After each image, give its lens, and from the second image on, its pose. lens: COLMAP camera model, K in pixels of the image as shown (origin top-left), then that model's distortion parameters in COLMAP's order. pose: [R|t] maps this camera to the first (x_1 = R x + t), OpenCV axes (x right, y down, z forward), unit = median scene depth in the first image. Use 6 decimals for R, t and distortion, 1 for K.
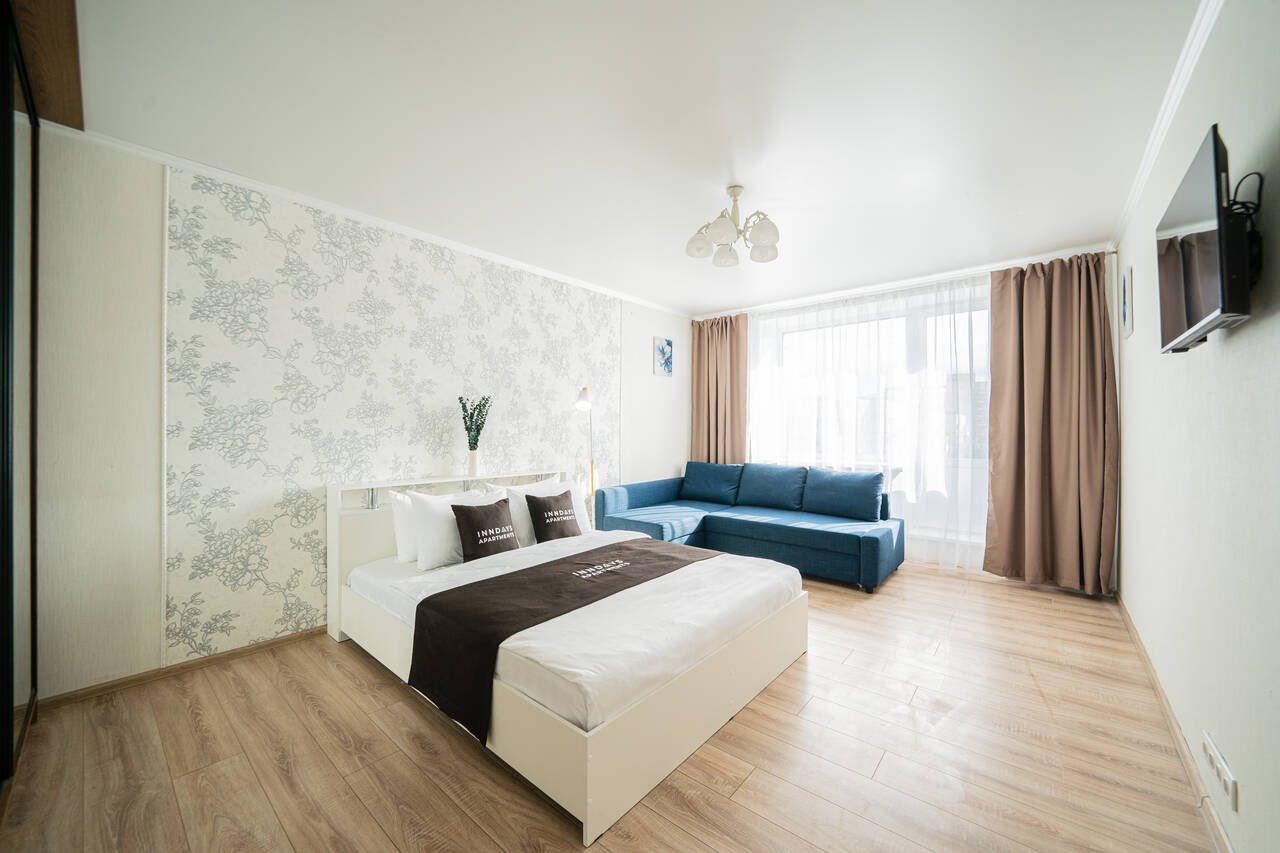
lens RADIAL K [[480.9, 0, 640.0], [0, 480.9, 426.5], [0, 0, 1]] dist [-0.026075, 0.000039]
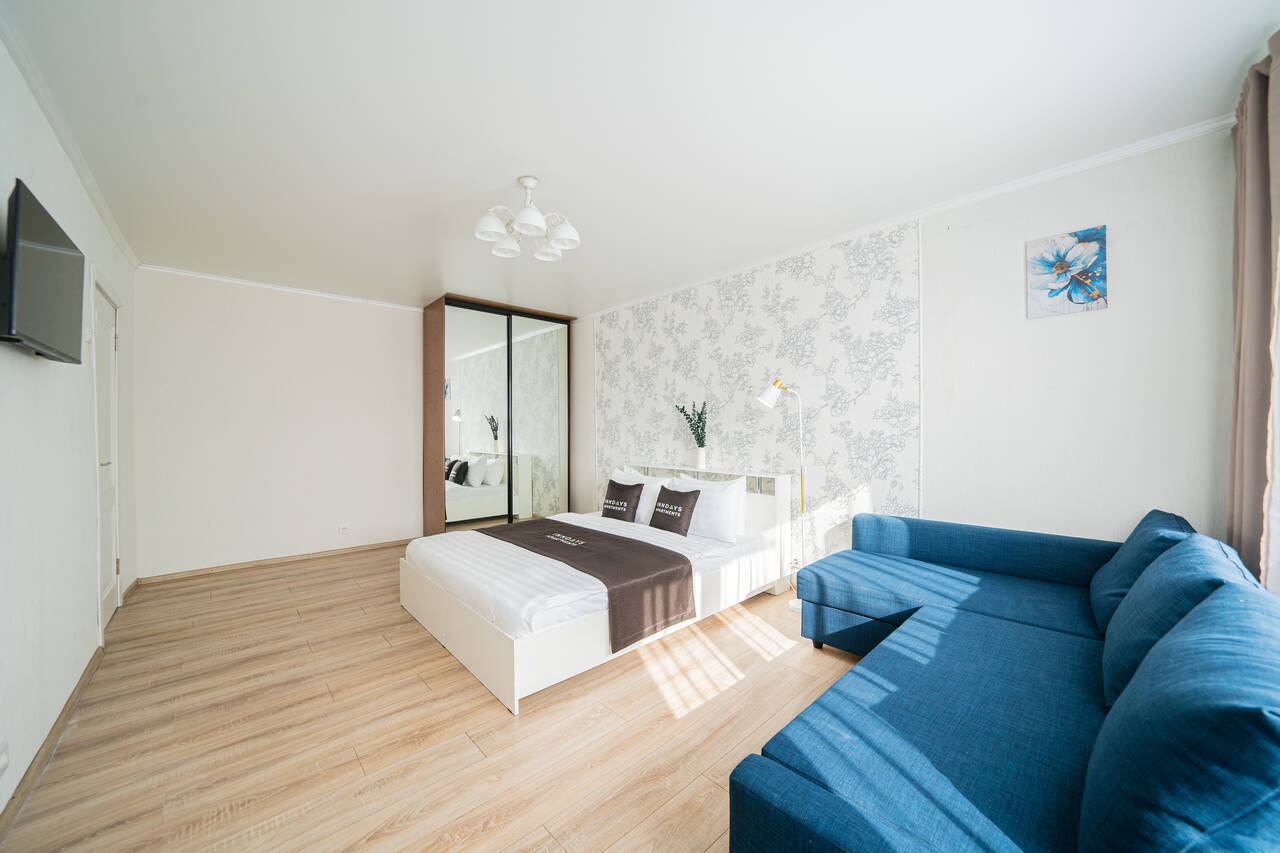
lens RADIAL K [[460.2, 0, 640.0], [0, 460.2, 426.5], [0, 0, 1]] dist [-0.000634, -0.000090]
pose [[-0.119918, -0.004730, -0.992773, 0.680117], [0.008170, 0.999950, -0.005752, 0.002115], [0.992750, -0.008801, -0.119873, 0.820013]]
